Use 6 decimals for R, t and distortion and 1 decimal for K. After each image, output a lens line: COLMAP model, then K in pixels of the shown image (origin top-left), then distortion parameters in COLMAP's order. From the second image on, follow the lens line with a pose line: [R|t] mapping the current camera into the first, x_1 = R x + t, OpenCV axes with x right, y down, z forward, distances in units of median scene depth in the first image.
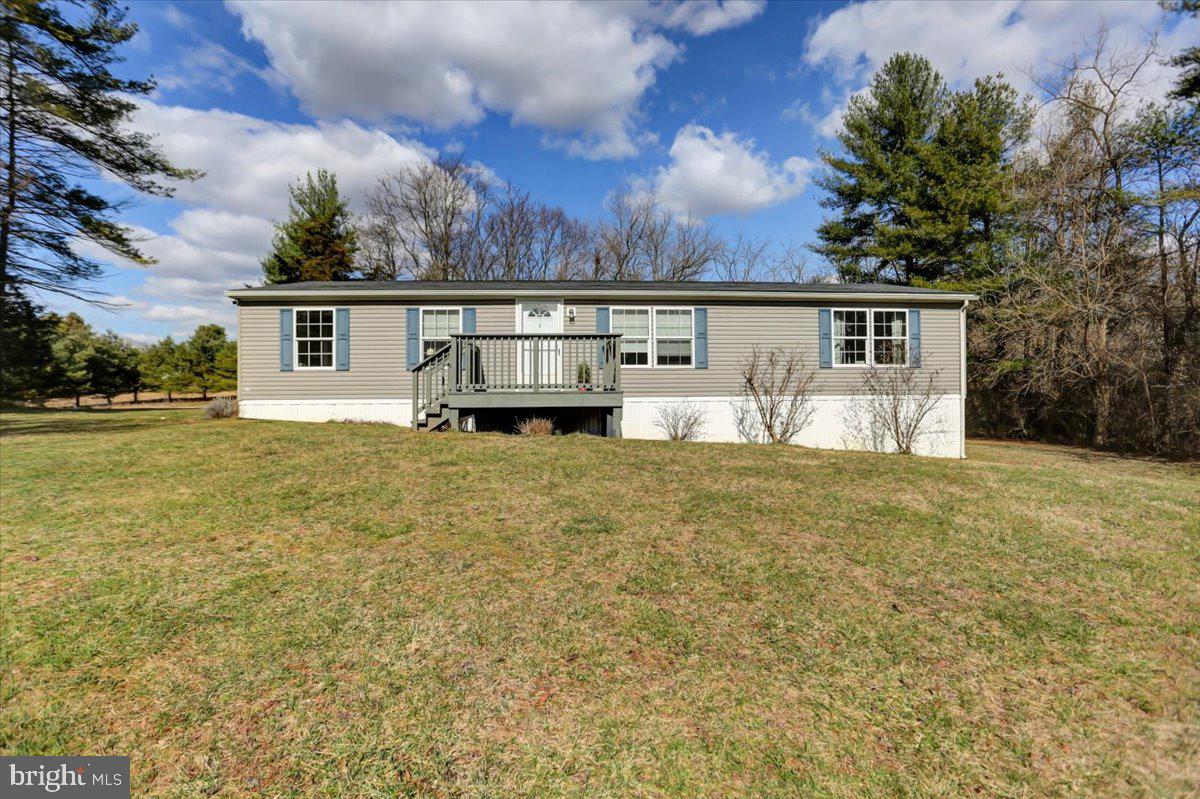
lens RADIAL K [[595.6, 0, 609.3], [0, 595.6, 392.8], [0, 0, 1]] dist [-0.082137, 0.035636]
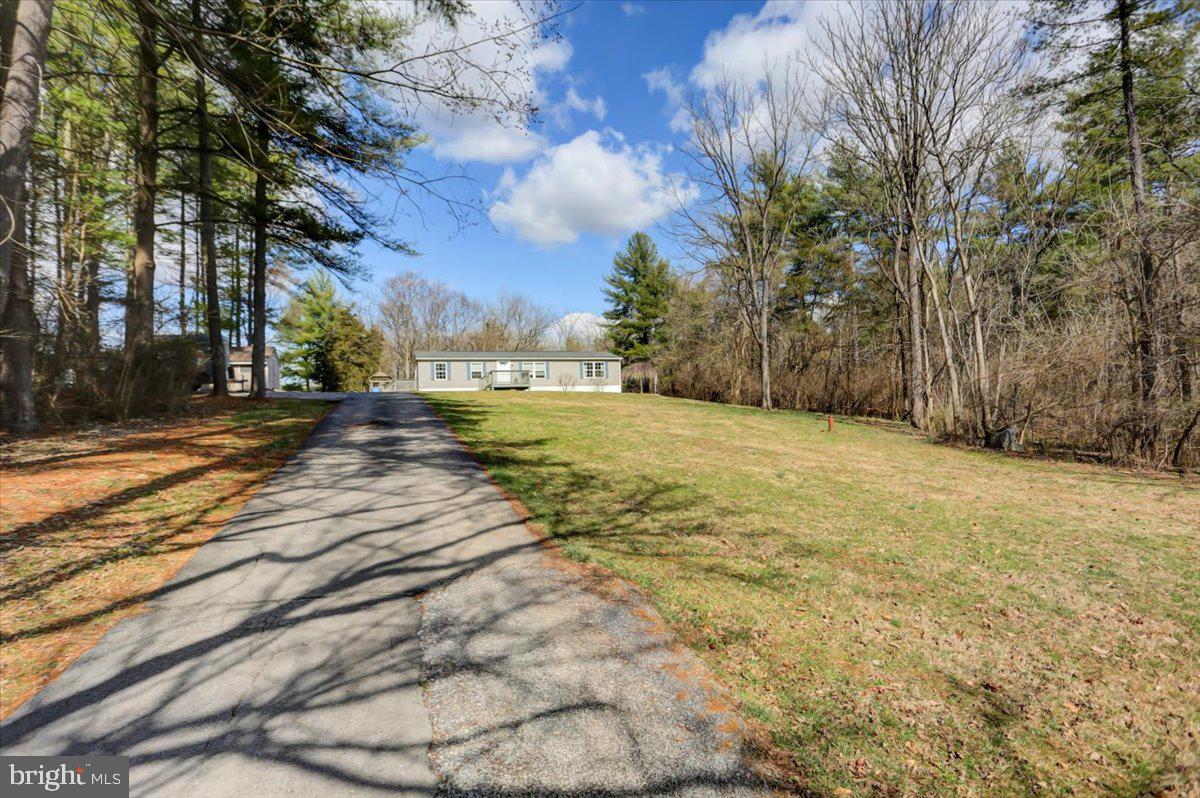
lens RADIAL K [[622.9, 0, 603.4], [0, 622.9, 411.0], [0, 0, 1]] dist [-0.046414, 0.000208]
pose [[0.966410, -0.022954, 0.255980, -0.492081], [0.028120, 0.999468, -0.016541, 0.226258], [-0.255464, 0.023183, 0.966541, -2.747438]]
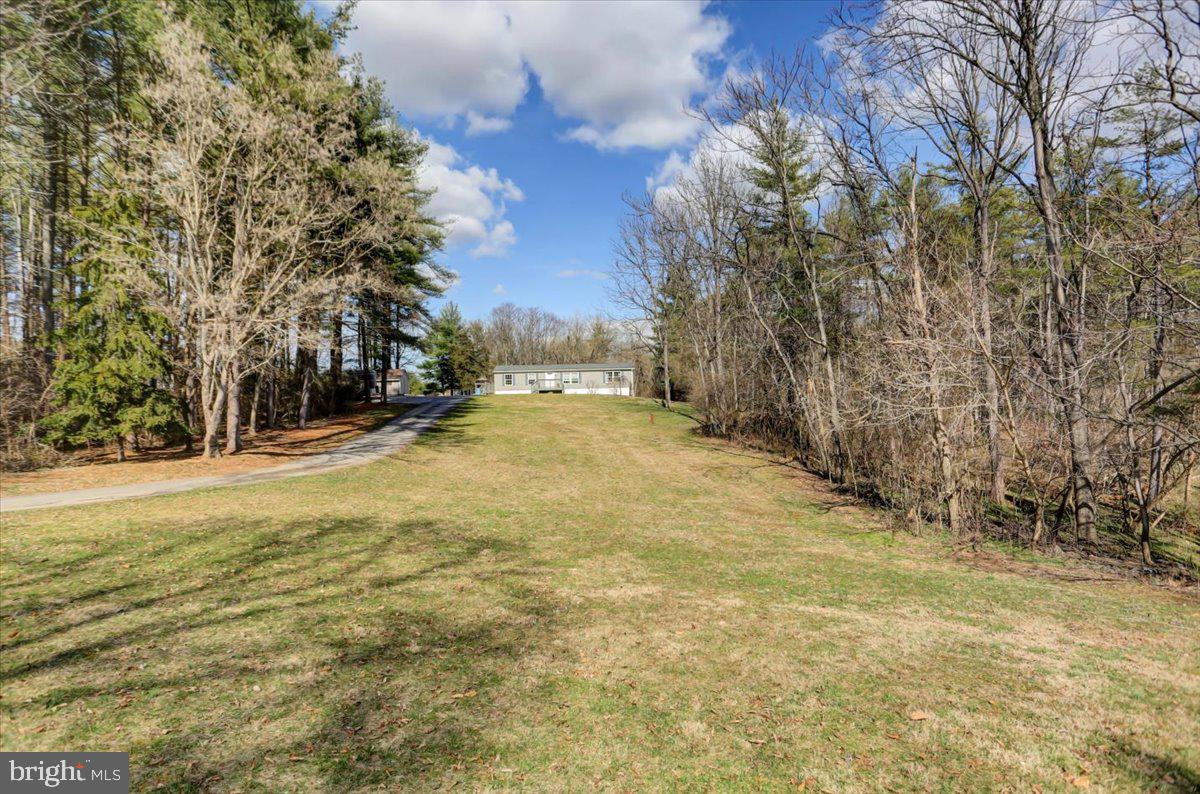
lens RADIAL K [[634.8, 0, 589.3], [0, 634.8, 392.6], [0, 0, 1]] dist [-0.065677, 0.034491]
pose [[0.999657, -0.023560, -0.011447, 0.295539], [0.023217, 0.999303, -0.029221, 0.204990], [0.012127, 0.028945, 0.999507, -4.639887]]
